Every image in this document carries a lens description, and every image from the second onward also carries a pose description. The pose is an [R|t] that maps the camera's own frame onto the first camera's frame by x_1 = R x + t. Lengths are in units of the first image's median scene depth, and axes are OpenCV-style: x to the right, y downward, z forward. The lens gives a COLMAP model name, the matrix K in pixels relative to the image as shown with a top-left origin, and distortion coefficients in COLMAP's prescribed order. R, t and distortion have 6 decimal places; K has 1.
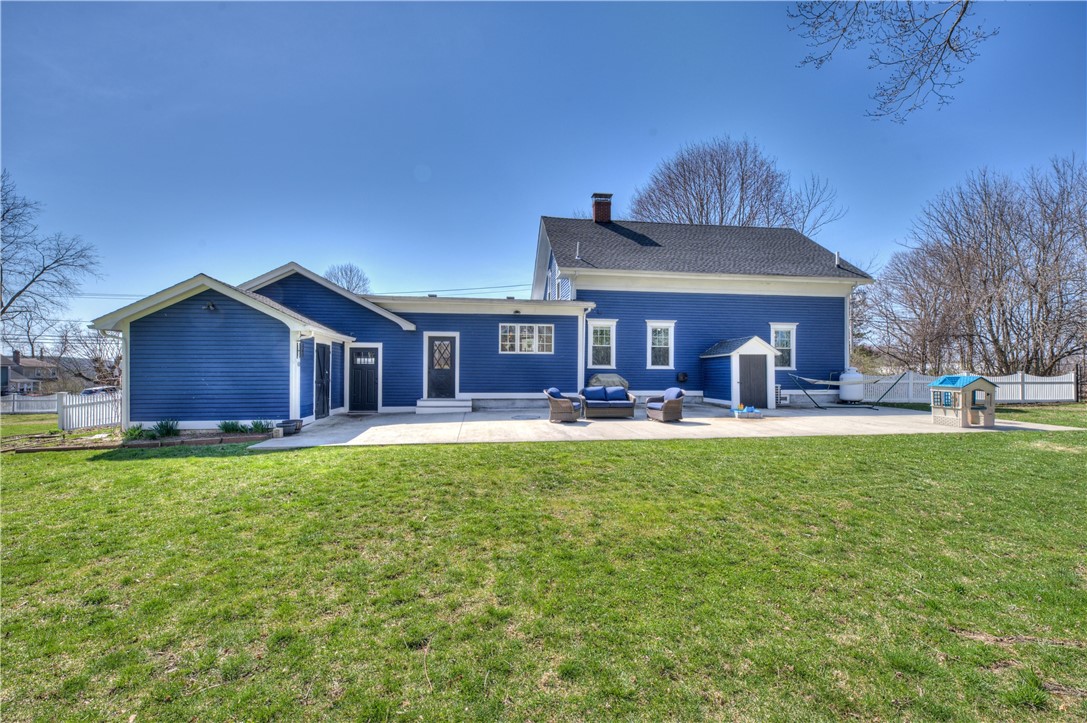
lens RADIAL K [[463.0, 0, 538.4], [0, 463.0, 356.2], [0, 0, 1]] dist [-0.002038, -0.000795]
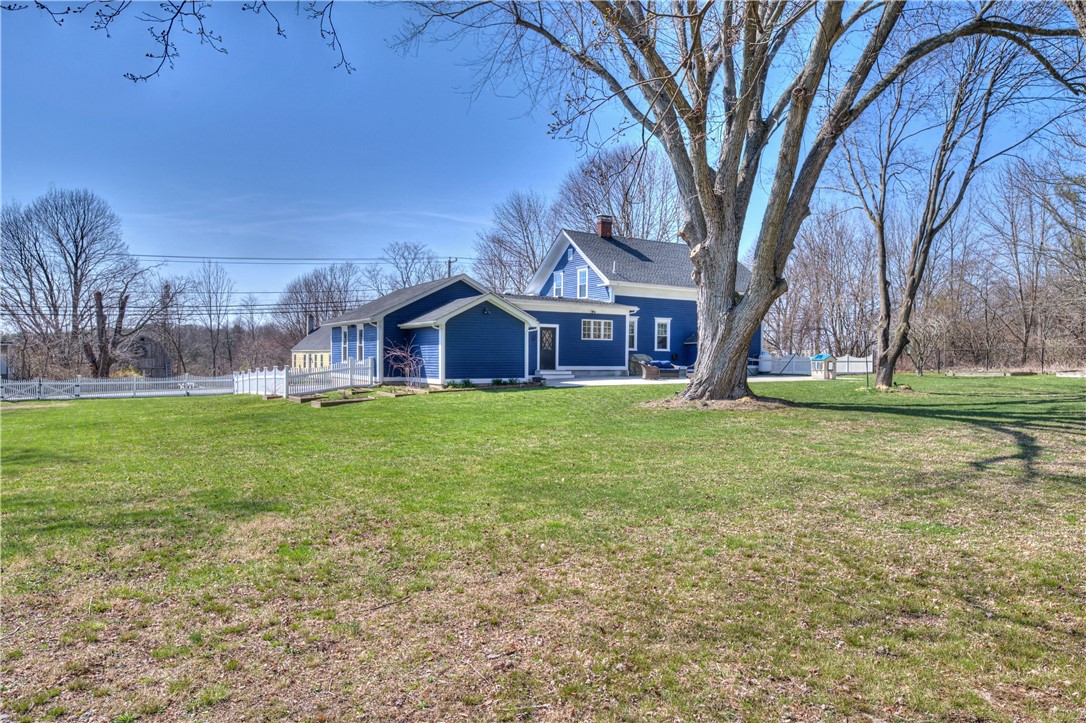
lens RADIAL K [[723.3, 0, 548.5], [0, 723.3, 365.2], [0, 0, 1]] dist [-0.003640, -0.003030]
pose [[0.916650, -0.002643, 0.399683, -1.000155], [-0.012338, 0.999314, 0.034905, -0.003064], [-0.399501, -0.036927, 0.915989, -0.973396]]
